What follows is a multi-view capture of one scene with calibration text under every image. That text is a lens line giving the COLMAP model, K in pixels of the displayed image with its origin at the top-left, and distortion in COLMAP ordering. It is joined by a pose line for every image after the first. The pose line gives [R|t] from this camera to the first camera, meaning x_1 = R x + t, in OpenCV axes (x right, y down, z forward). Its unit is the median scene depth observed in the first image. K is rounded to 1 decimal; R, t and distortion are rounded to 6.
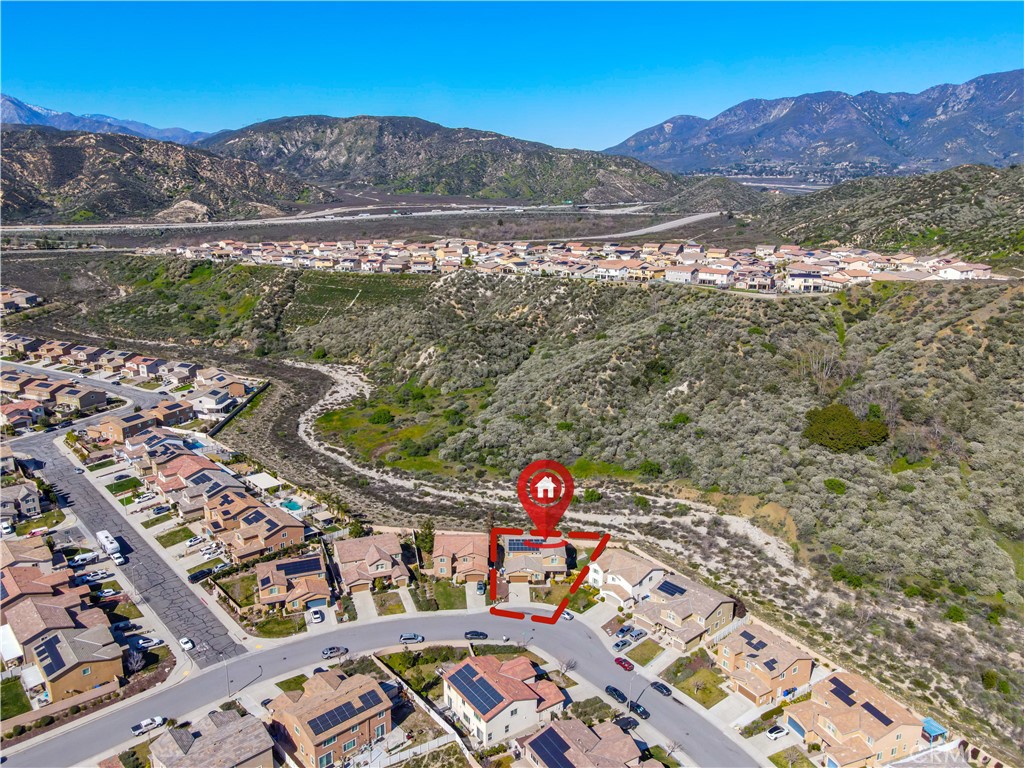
lens RADIAL K [[744.6, 0, 512.0], [0, 744.6, 384.0], [0, 0, 1]] dist [-0.001090, 0.001179]
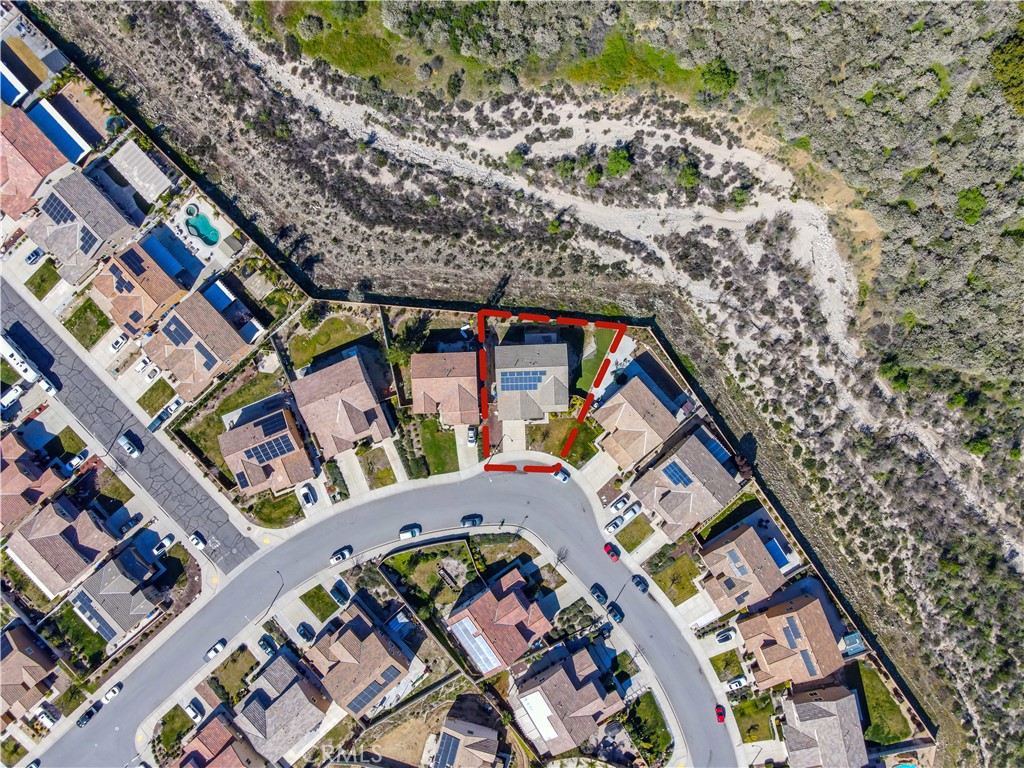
lens RADIAL K [[709.4, 0, 512.0], [0, 709.4, 384.0], [0, 0, 1]] dist [-0.000235, 0.002187]
pose [[0.999740, -0.007777, -0.021452, 0.026512], [0.022720, 0.252332, 0.967374, -0.586293], [-0.002110, -0.967610, 0.252443, 0.846038]]
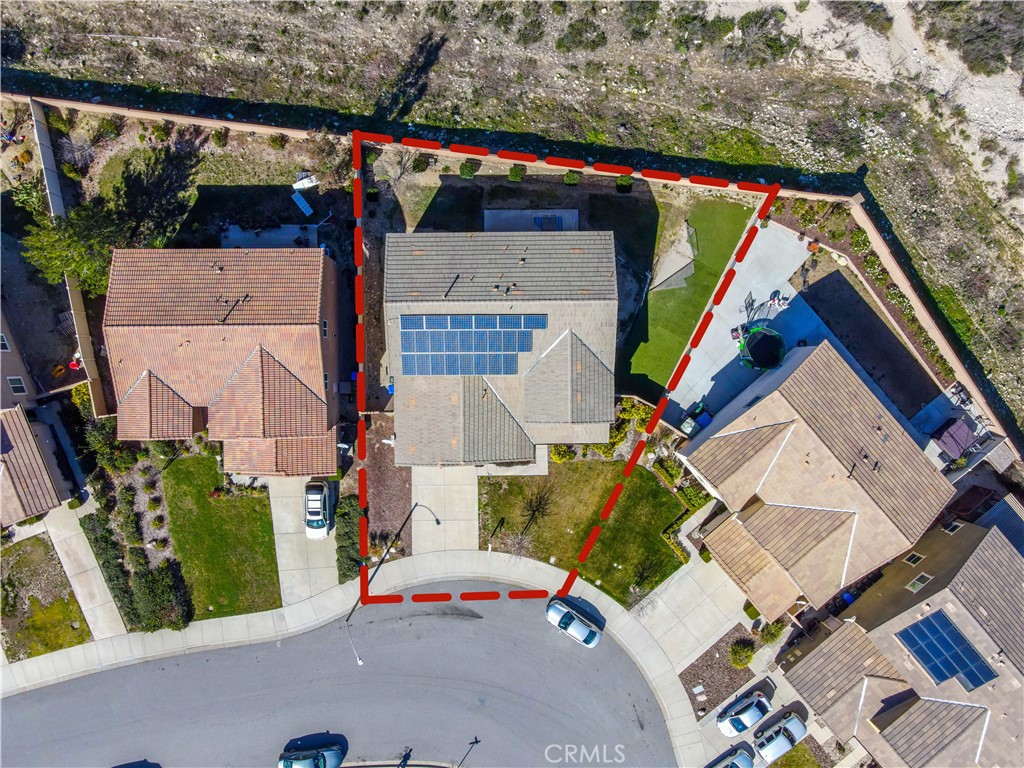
lens RADIAL K [[709.4, 0, 512.0], [0, 709.4, 384.0], [0, 0, 1]] dist [-0.000235, 0.002187]
pose [[0.999792, 0.018675, 0.008177, 0.034575], [-0.012491, 0.244122, 0.969664, -0.022520], [0.016112, -0.969565, 0.244305, 0.984450]]
